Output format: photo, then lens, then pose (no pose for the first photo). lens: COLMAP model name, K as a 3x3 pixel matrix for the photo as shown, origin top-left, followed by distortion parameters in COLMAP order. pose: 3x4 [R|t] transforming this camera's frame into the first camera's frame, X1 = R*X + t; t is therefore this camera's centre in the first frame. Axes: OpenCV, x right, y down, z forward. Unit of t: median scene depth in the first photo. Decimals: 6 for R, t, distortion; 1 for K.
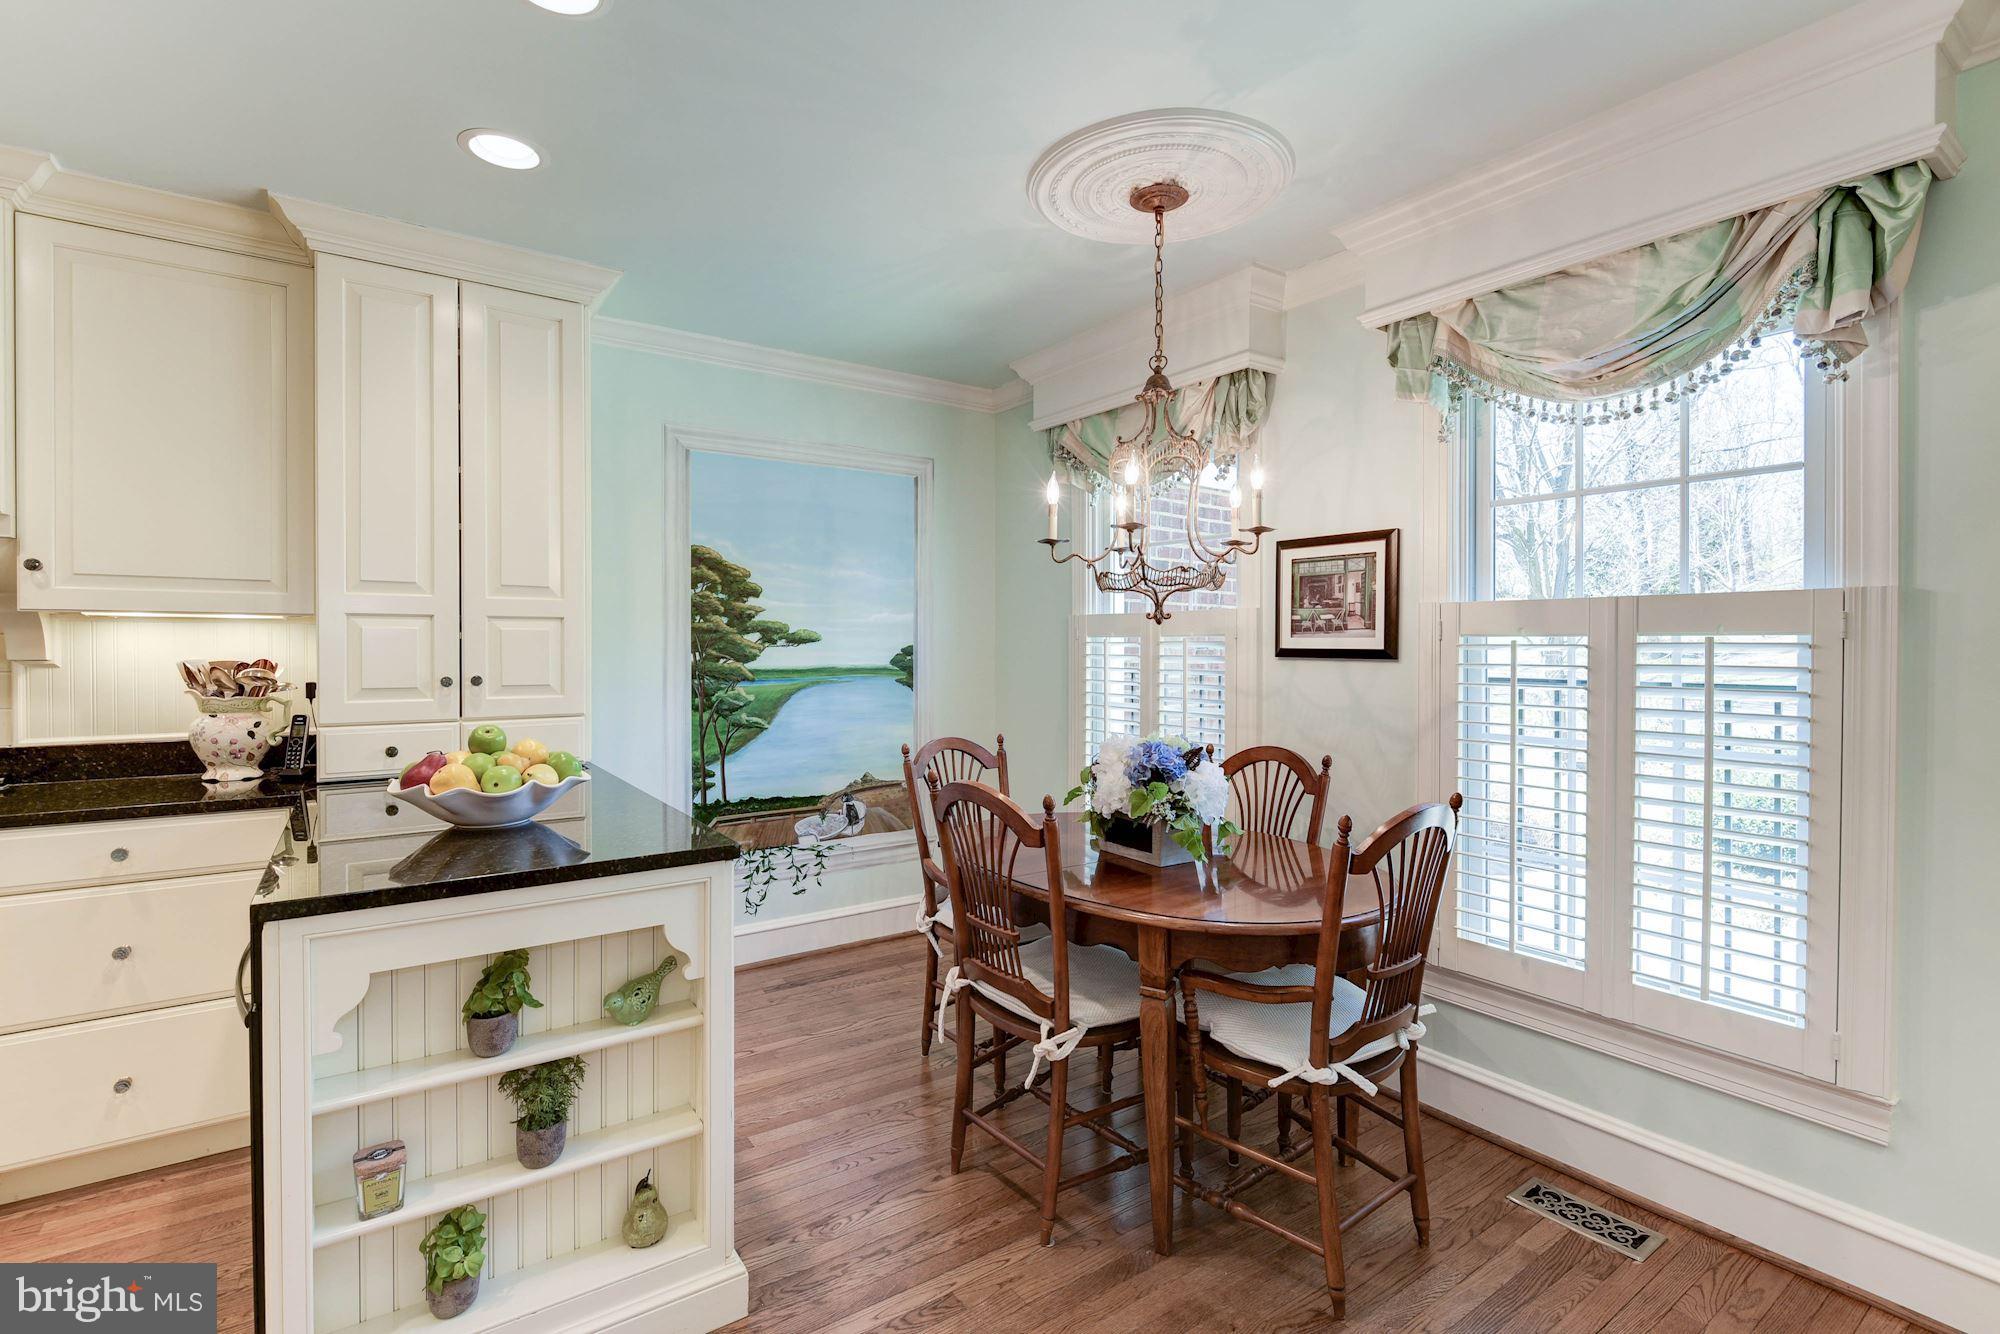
lens RADIAL K [[924.7, 0, 999.5], [0, 924.7, 662.0], [0, 0, 1]] dist [0.002471, 0.000127]
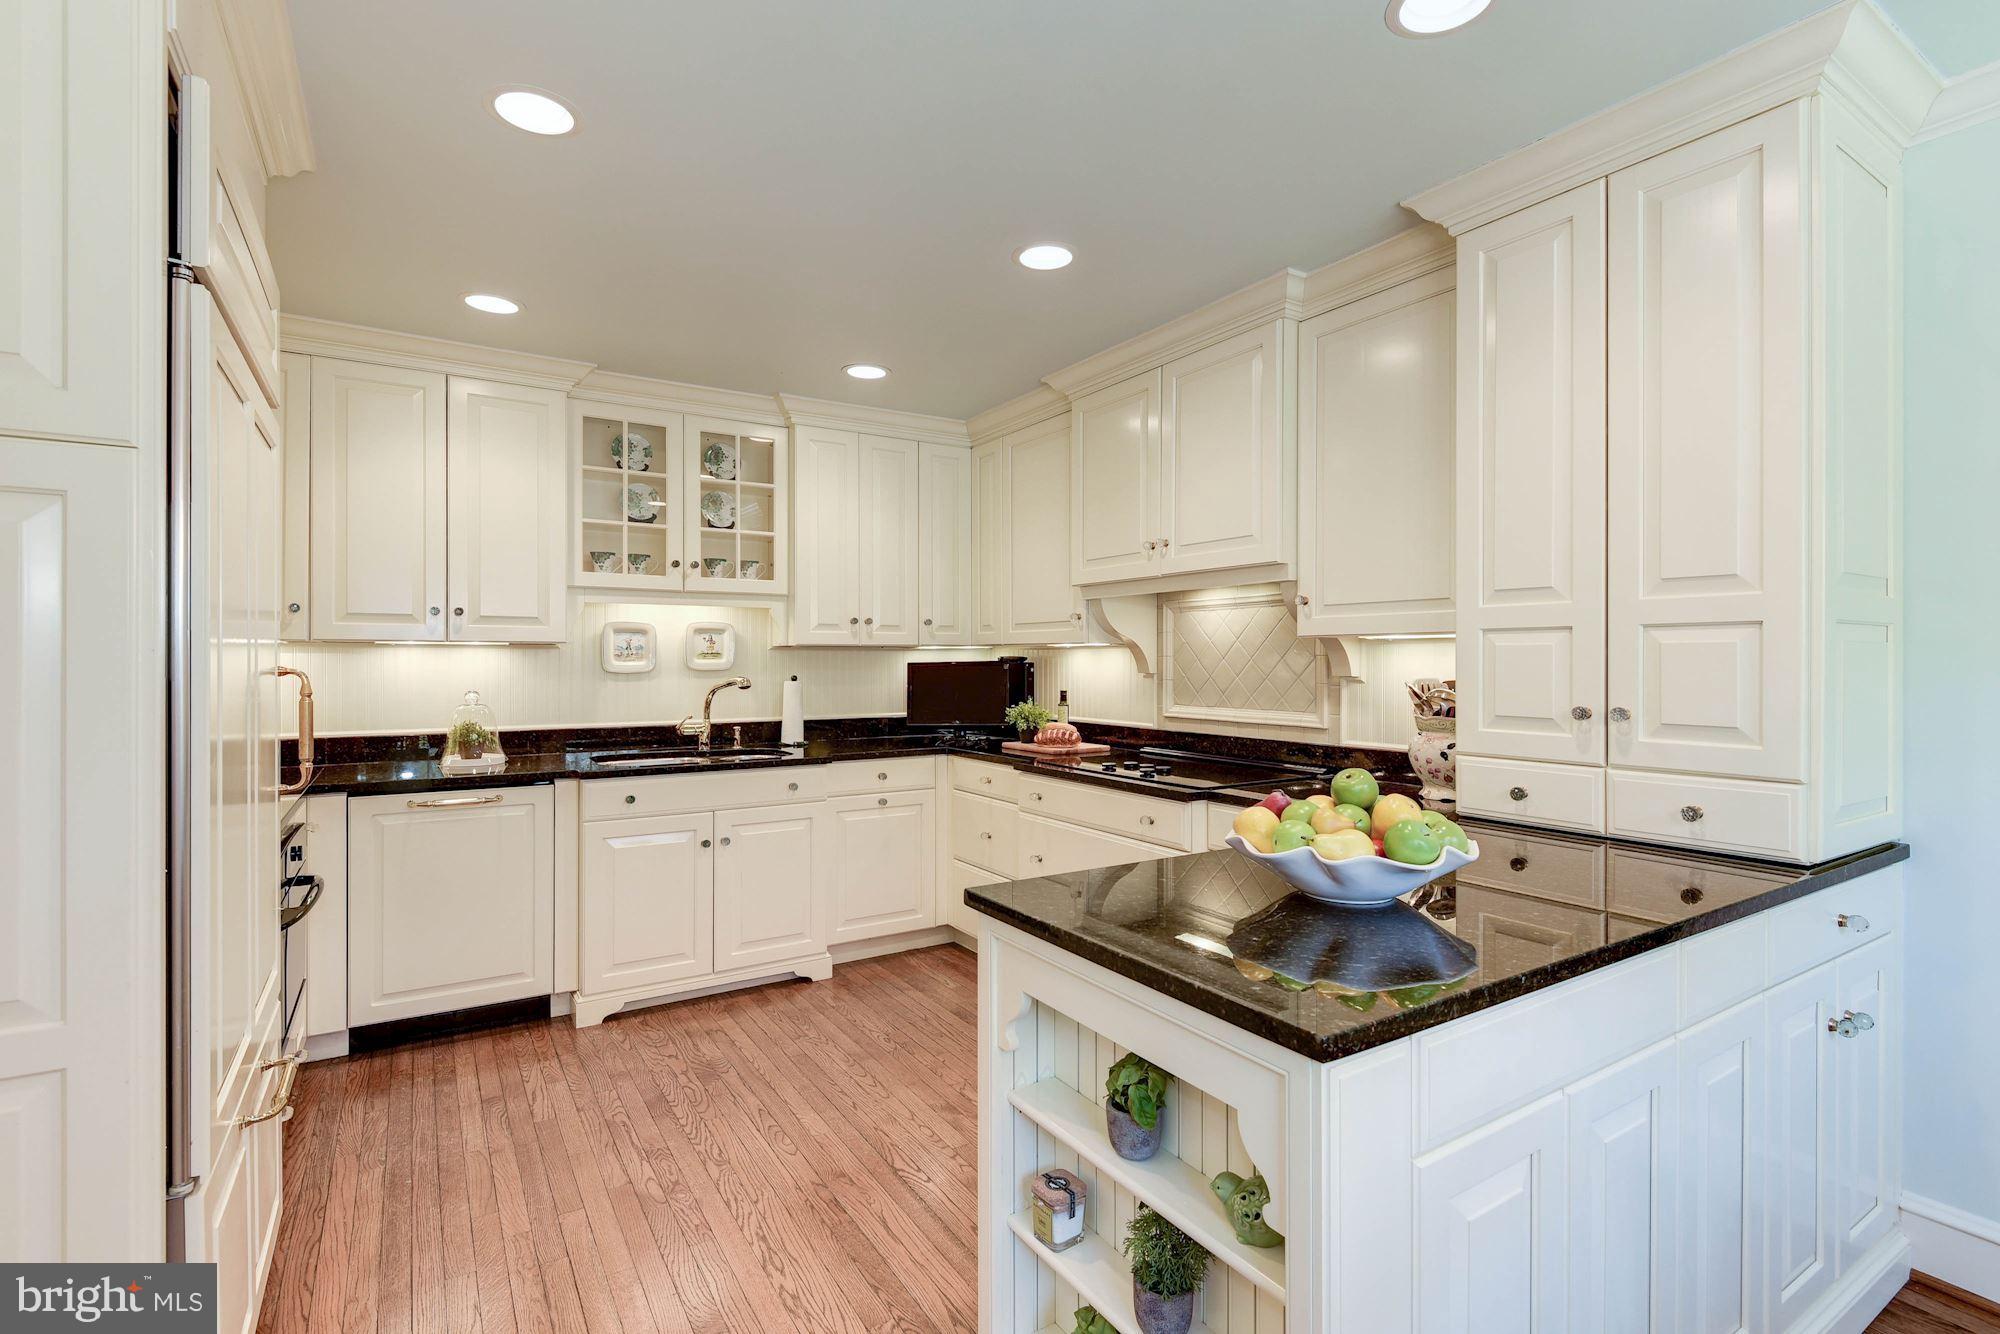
lens RADIAL K [[924.7, 0, 996.9], [0, 924.7, 658.5], [0, 0, 1]] dist [0.002471, 0.000127]
pose [[-0.048121, -0.001579, -0.998840, 0.192601], [-0.013030, 0.999915, -0.000953, -0.017465], [0.998757, 0.012969, -0.048138, 0.570933]]
